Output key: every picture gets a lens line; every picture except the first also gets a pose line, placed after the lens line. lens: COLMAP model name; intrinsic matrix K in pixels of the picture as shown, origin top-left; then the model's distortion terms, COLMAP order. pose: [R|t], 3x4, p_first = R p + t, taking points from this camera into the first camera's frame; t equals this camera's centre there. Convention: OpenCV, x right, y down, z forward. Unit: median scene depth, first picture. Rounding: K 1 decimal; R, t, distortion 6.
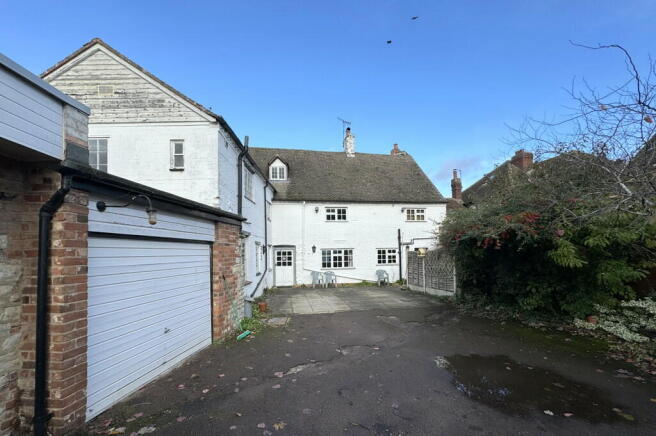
lens RADIAL K [[259.2, 0, 328.0], [0, 259.2, 245.5], [0, 0, 1]] dist [-0.000483, 0.000085]
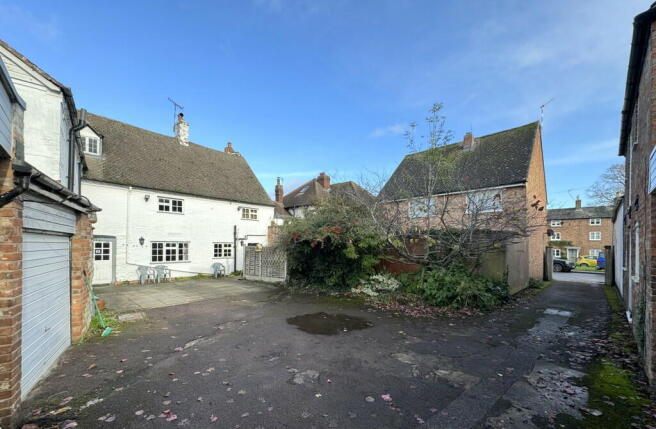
lens RADIAL K [[236.9, 0, 328.5], [0, 236.9, 246.6], [0, 0, 1]] dist [-0.000021, 0.000031]
pose [[0.781026, 0.023229, 0.624067, -0.085833], [-0.040052, 0.999114, 0.012937, -0.005695], [-0.623213, -0.035099, 0.781264, -0.070126]]
